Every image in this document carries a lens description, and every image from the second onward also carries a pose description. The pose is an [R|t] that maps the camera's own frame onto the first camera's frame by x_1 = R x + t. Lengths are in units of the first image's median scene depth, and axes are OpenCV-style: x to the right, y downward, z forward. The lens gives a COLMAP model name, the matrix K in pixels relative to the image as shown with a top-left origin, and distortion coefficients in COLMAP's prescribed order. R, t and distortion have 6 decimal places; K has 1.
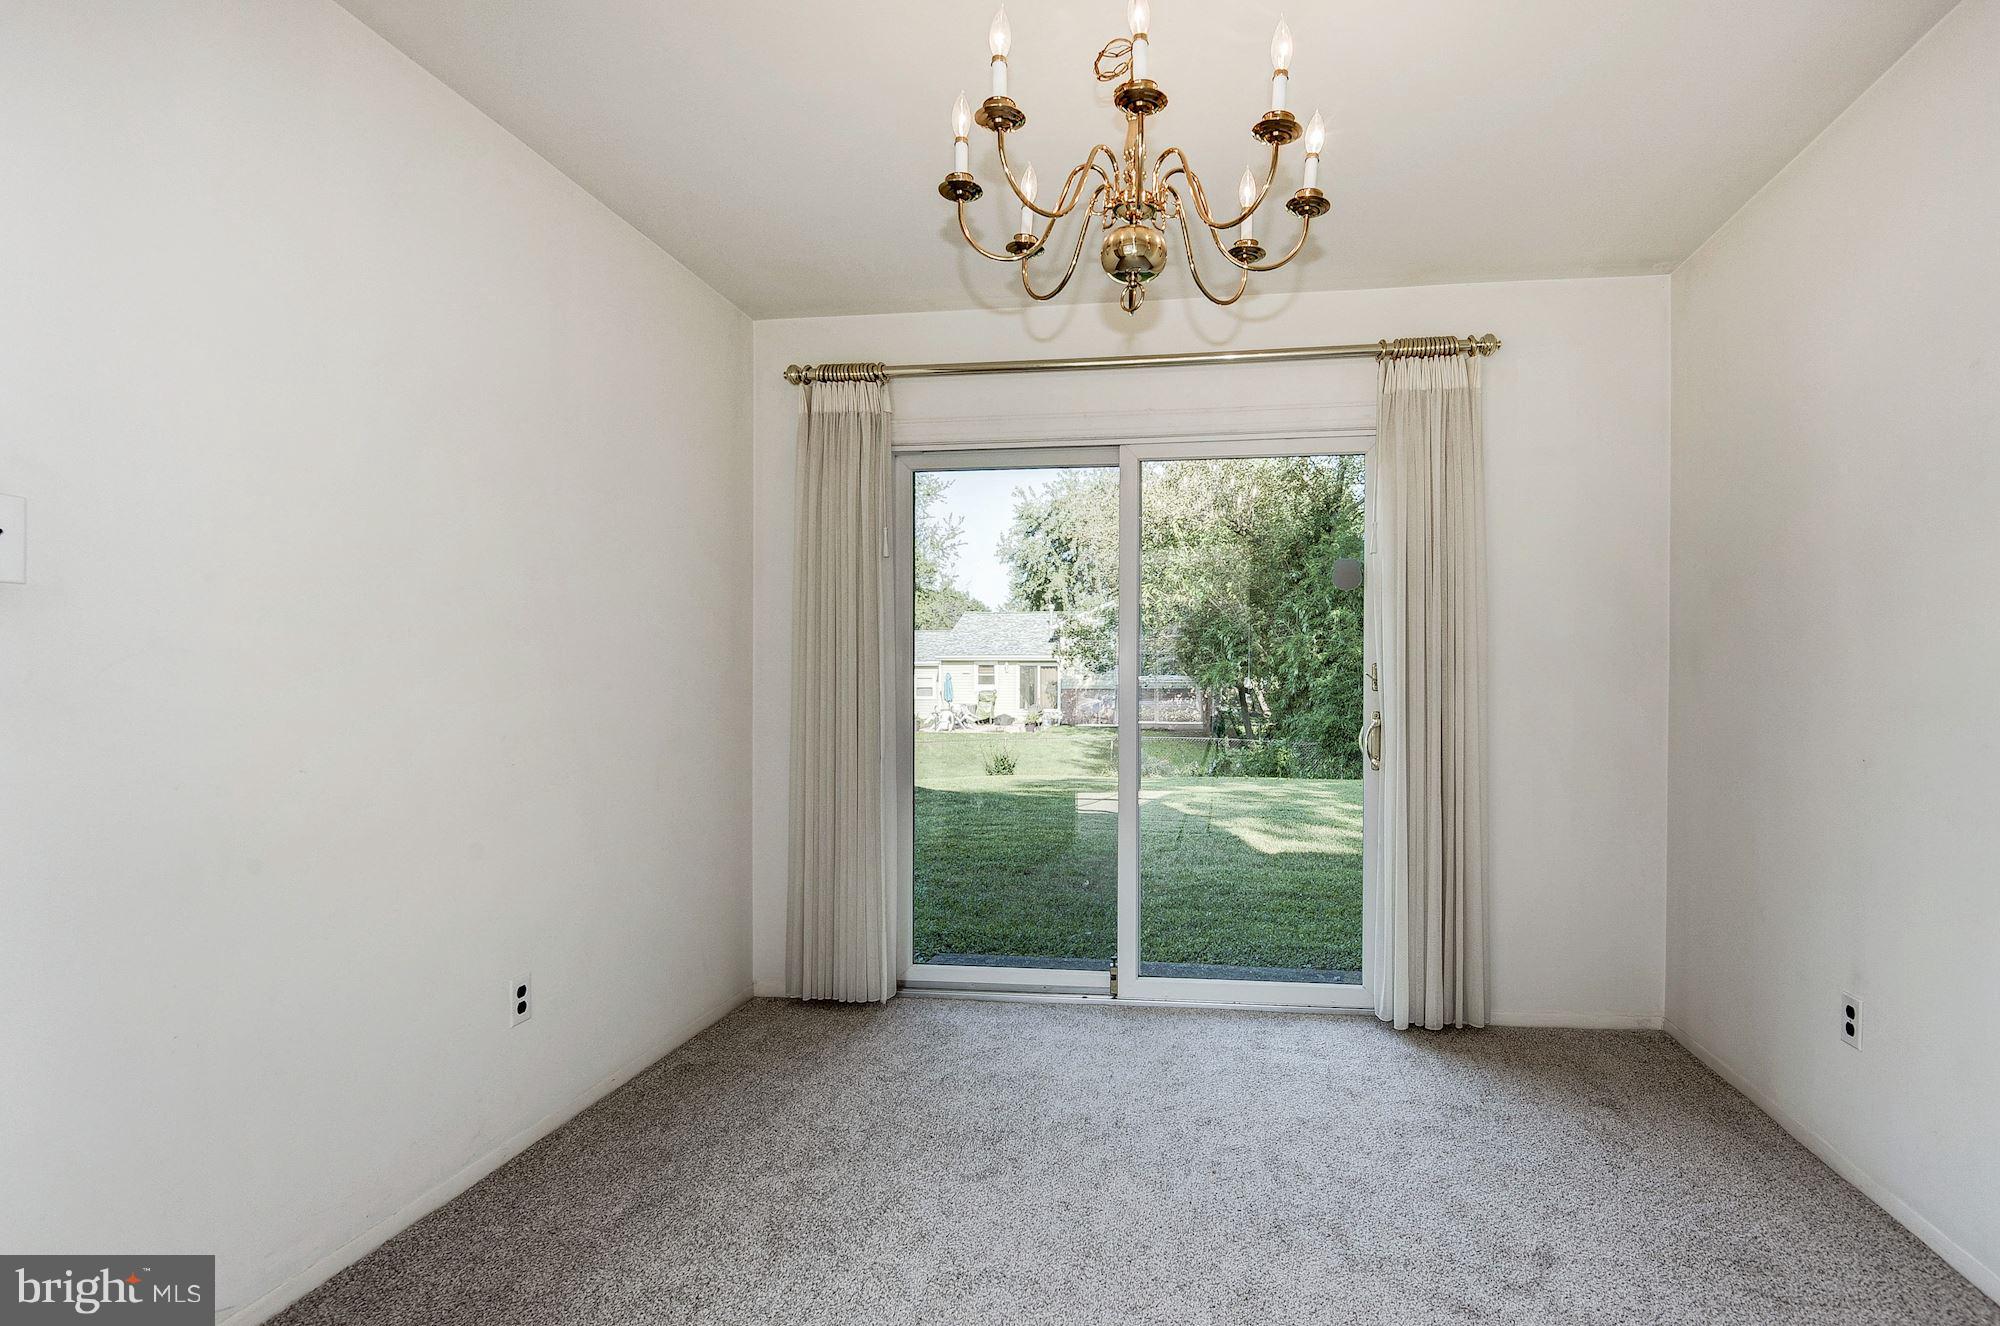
lens RADIAL K [[981.2, 0, 1000.8], [0, 981.2, 703.5], [0, 0, 1]] dist [-0.002892, -0.000181]
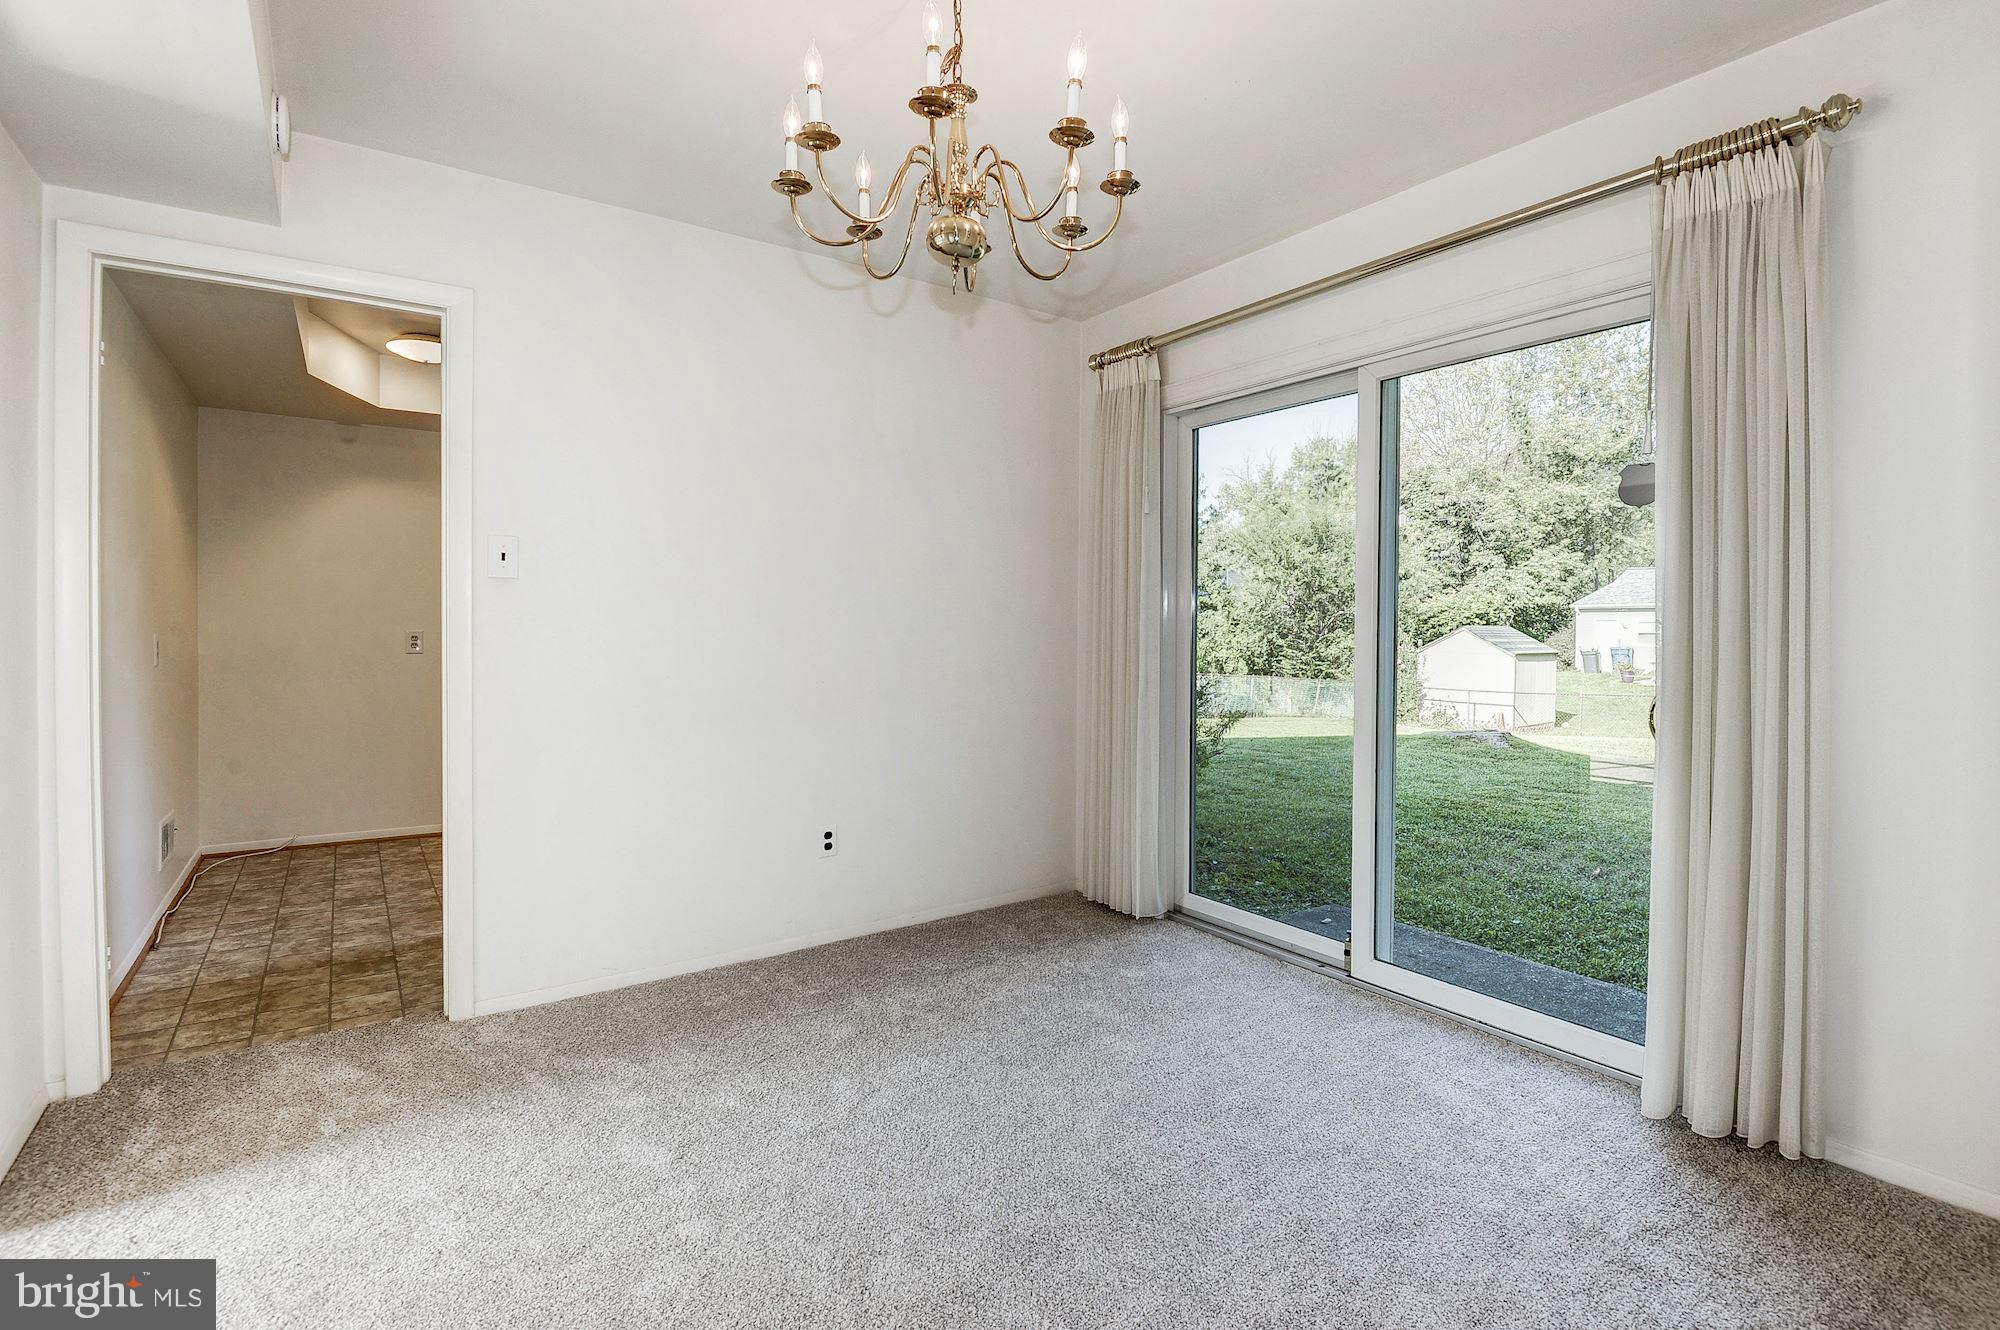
lens RADIAL K [[934.3, 0, 1001.9], [0, 934.3, 648.9], [0, 0, 1]] dist [-0.002904, -0.013813]
pose [[0.670684, 0.023953, -0.741357, 0.547020], [-0.015398, 0.999713, 0.018371, -0.015459], [0.741584, -0.000906, 0.670860, 0.178905]]
